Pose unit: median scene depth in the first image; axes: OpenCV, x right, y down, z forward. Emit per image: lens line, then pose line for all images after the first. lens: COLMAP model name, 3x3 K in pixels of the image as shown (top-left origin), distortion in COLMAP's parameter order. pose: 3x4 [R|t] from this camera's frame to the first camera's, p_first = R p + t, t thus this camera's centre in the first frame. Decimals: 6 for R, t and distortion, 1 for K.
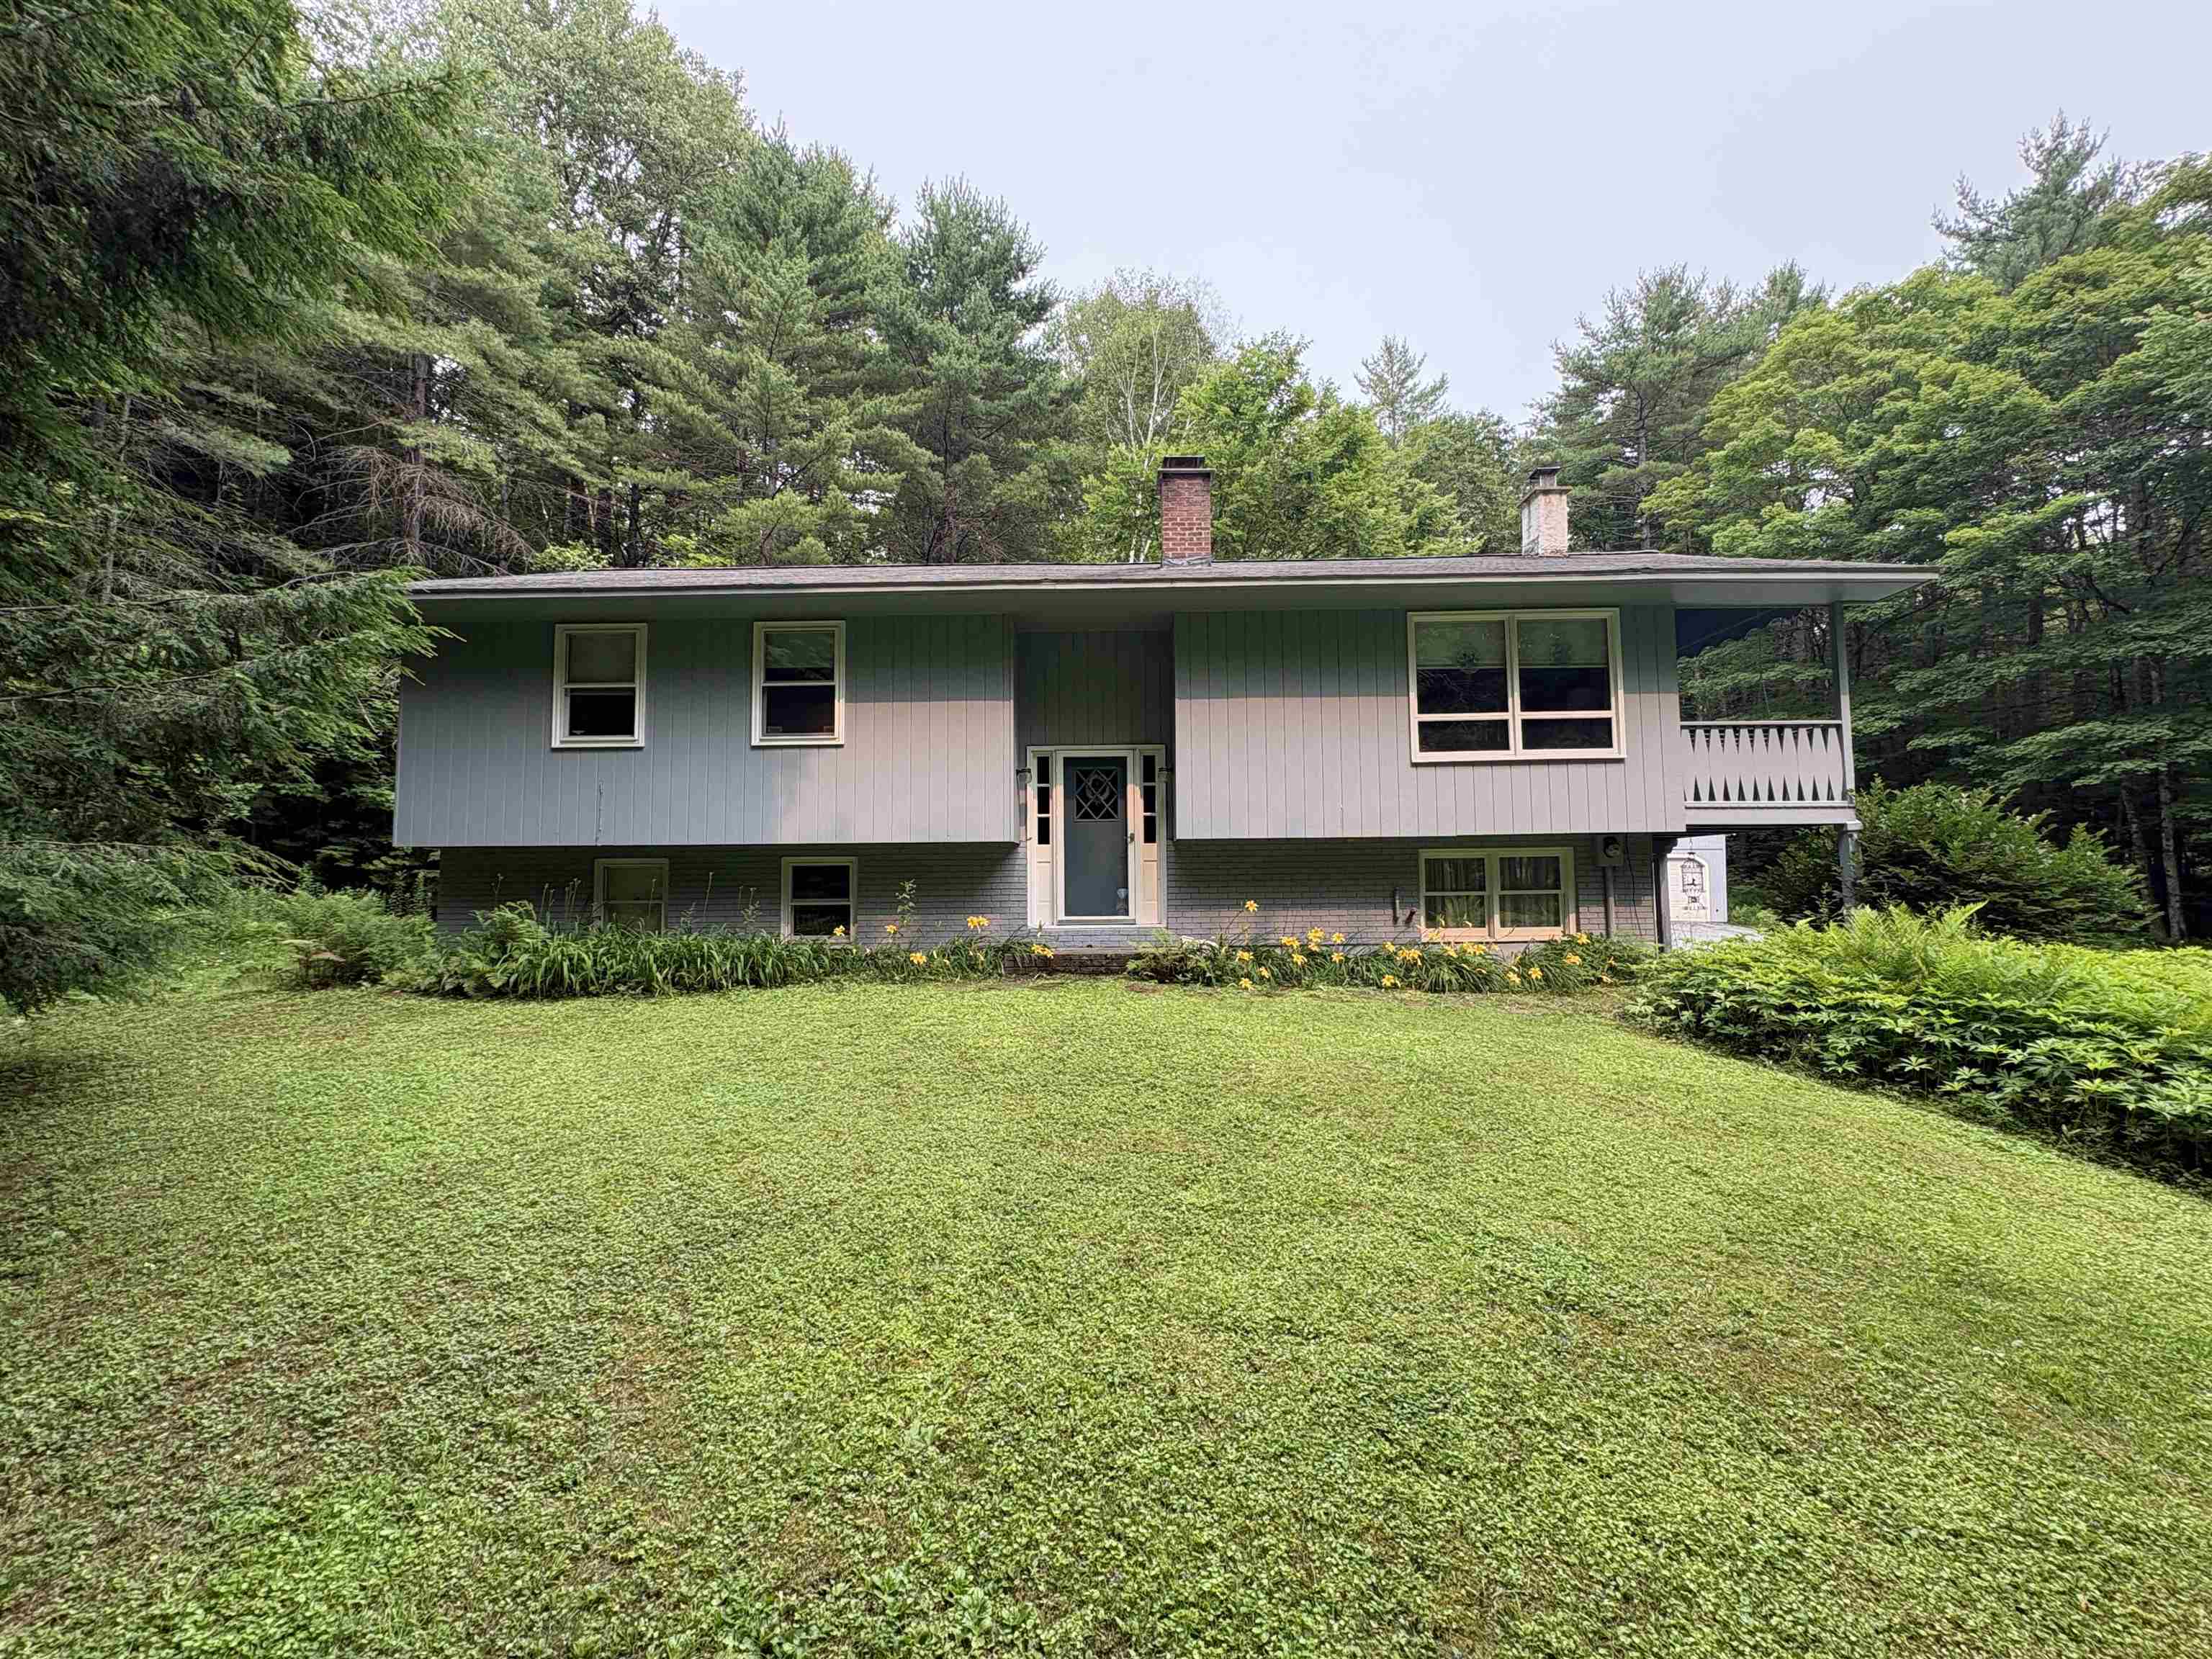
lens RADIAL K [[882.0, 0, 1106.0], [0, 882.0, 829.5], [0, 0, 1]] dist [-0.002812, -0.000322]
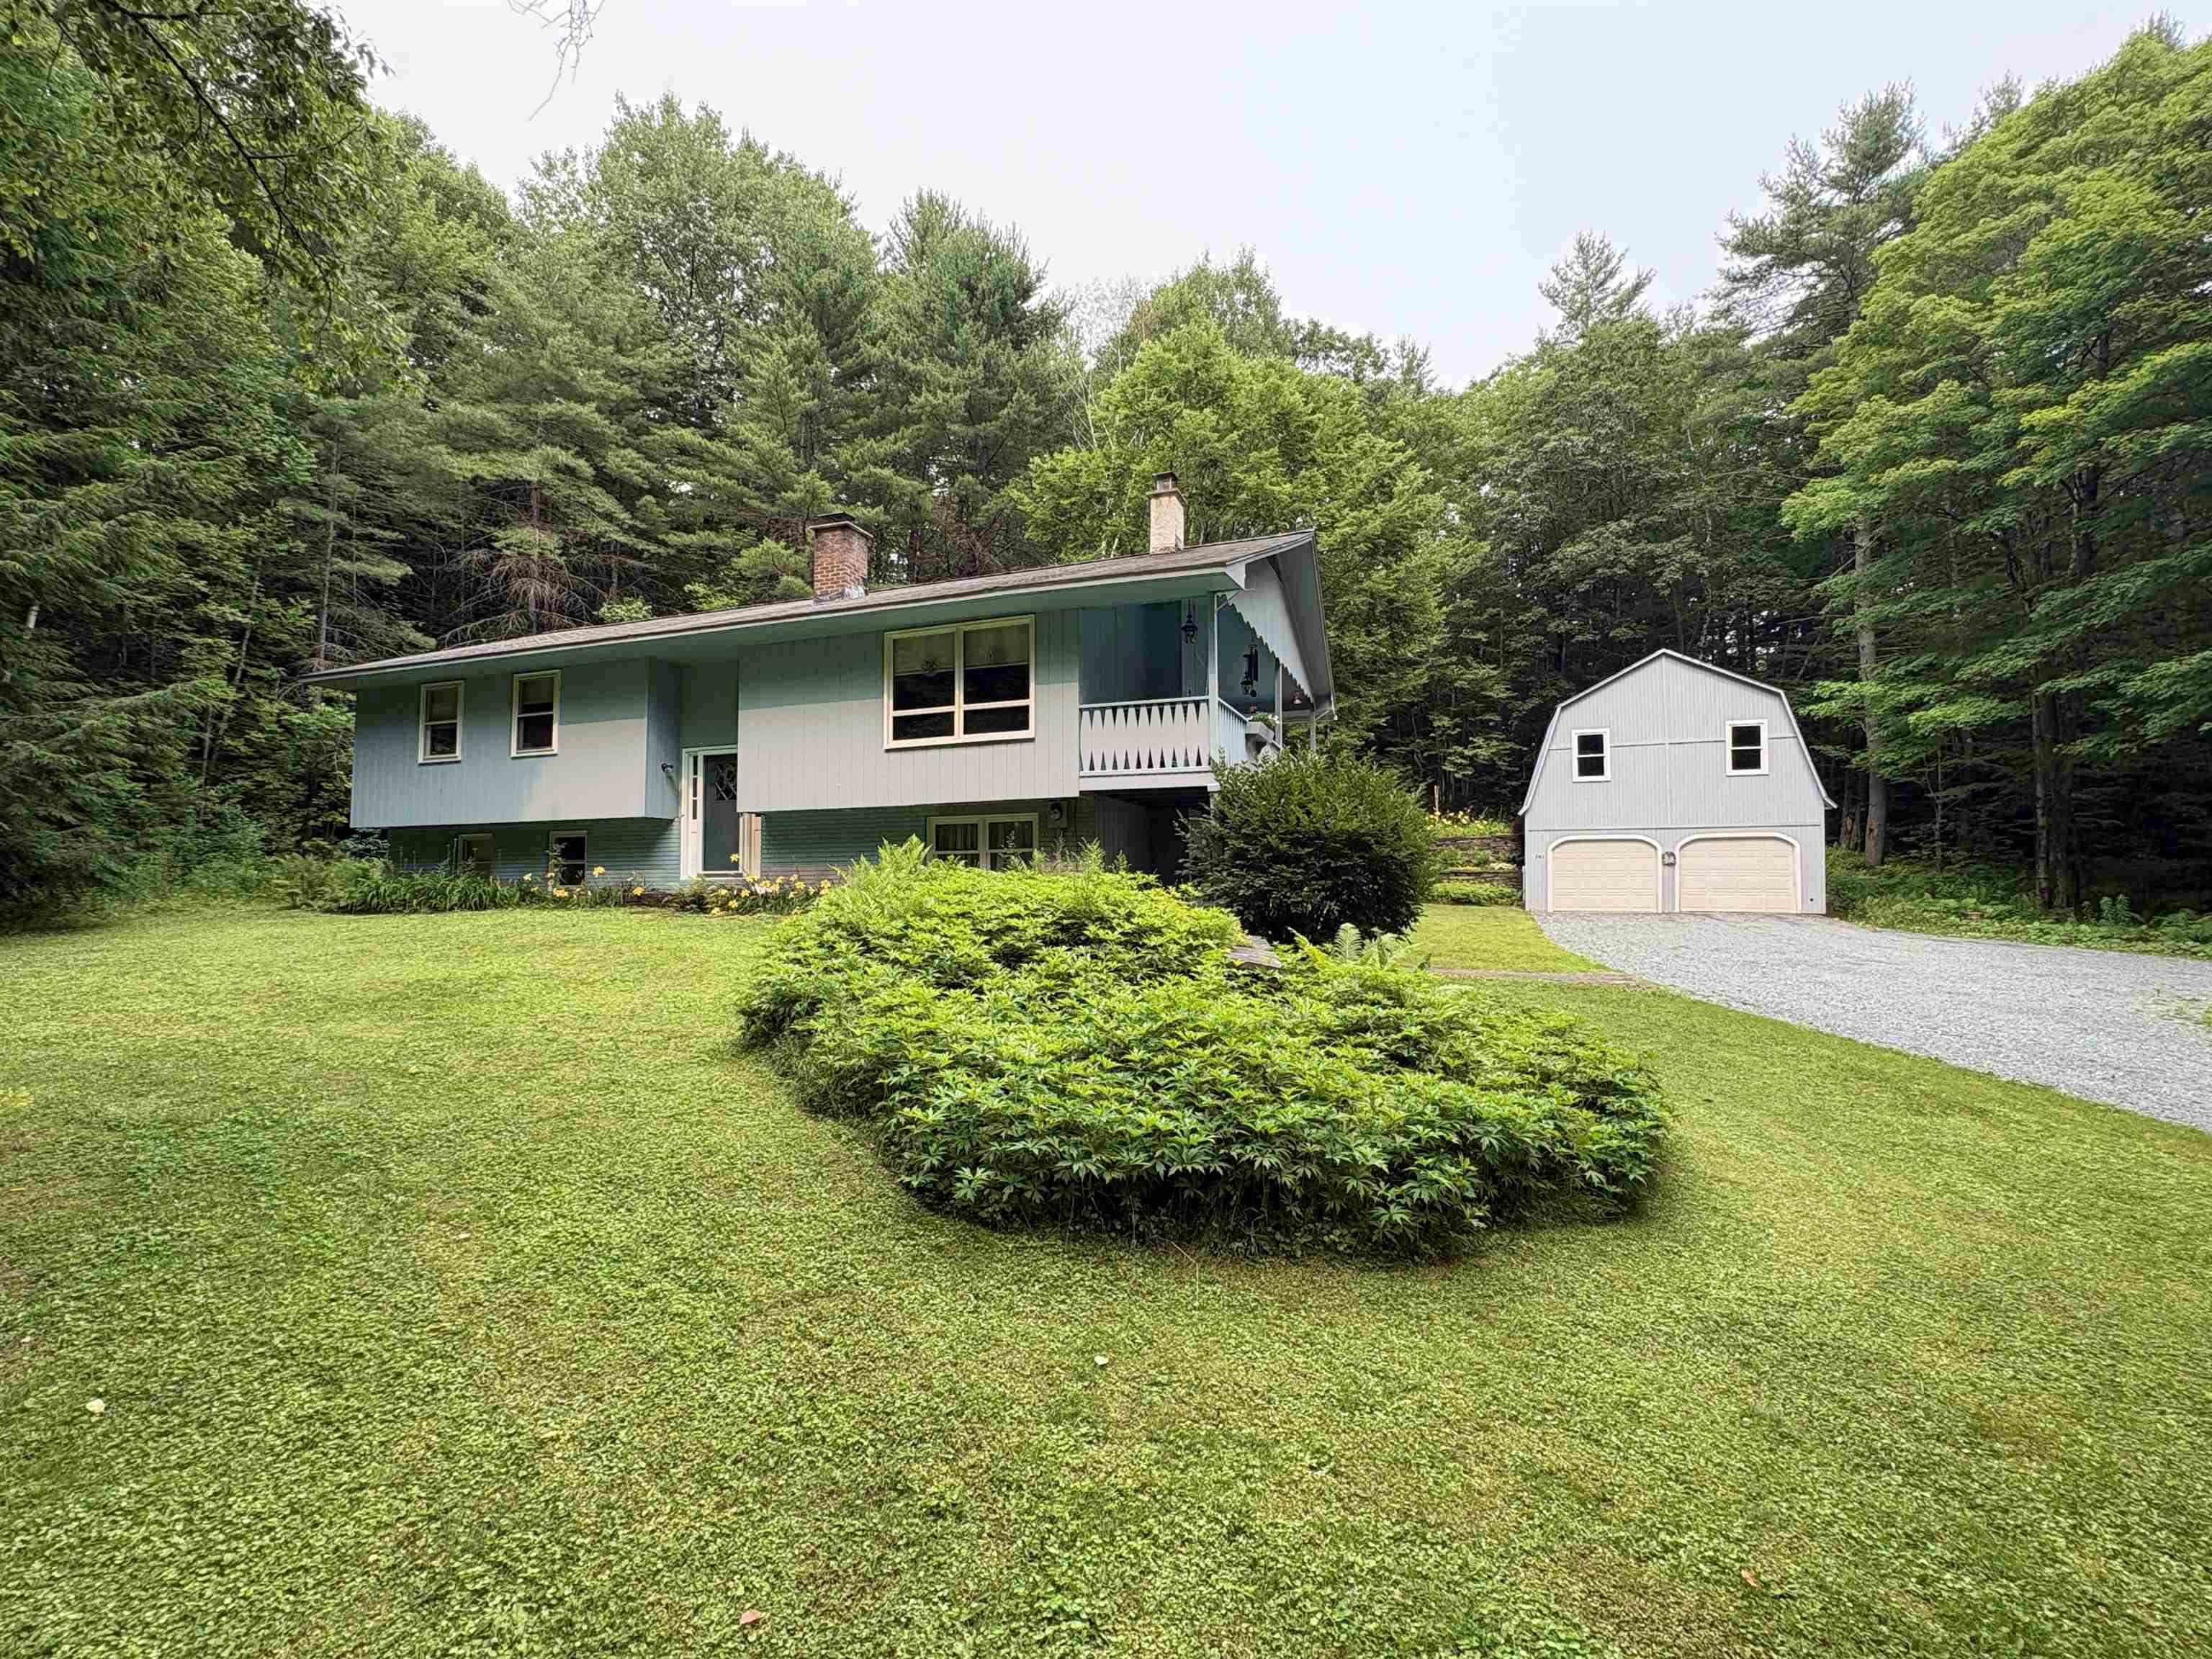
lens RADIAL K [[979.1, 0, 1106.0], [0, 979.1, 829.5], [0, 0, 1]] dist [0.001183, 0.000265]
pose [[0.942926, -0.015963, -0.332619, 1.110619], [0.015844, 0.999870, -0.003069, 0.050719], [0.332624, -0.002376, 0.943056, -0.241746]]
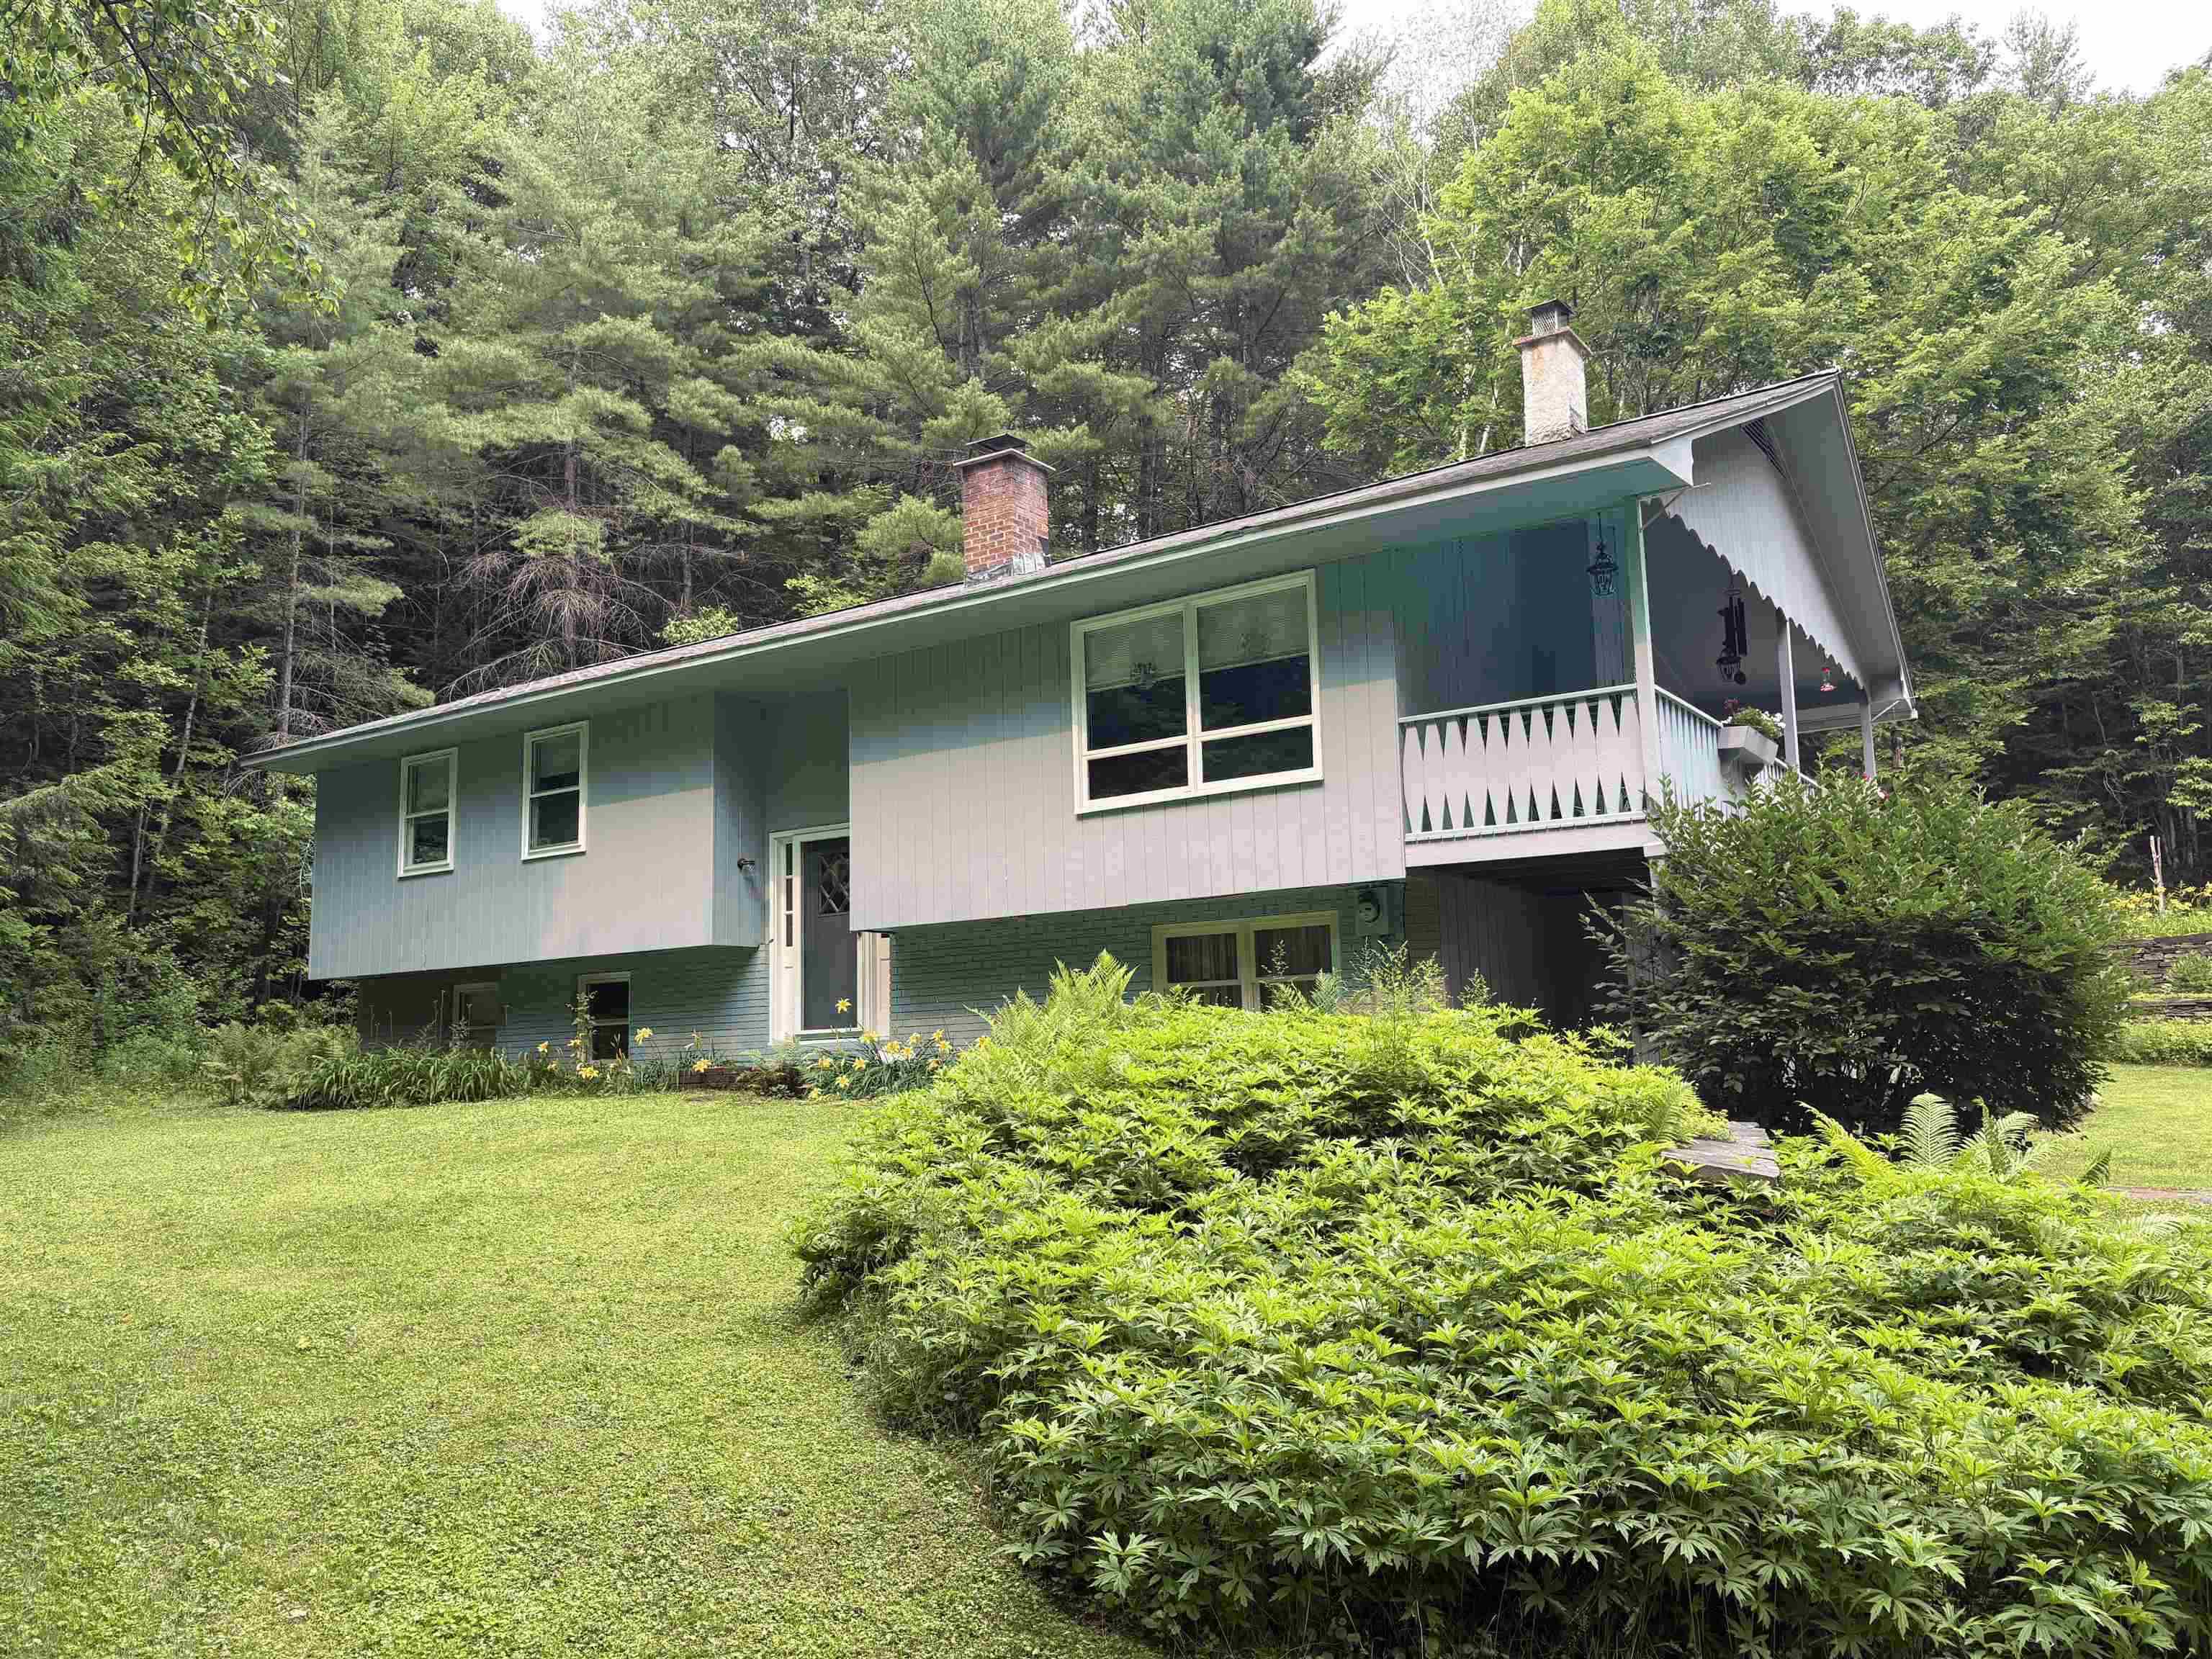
lens RADIAL K [[1676.1, 0, 1106.0], [0, 1676.1, 829.5], [0, 0, 1]] dist [0.056183, -0.057658]
pose [[0.837250, -0.088651, -0.539586, 1.139400], [0.050171, 0.995063, -0.085635, 0.062985], [0.544513, 0.044626, 0.837564, -0.207193]]
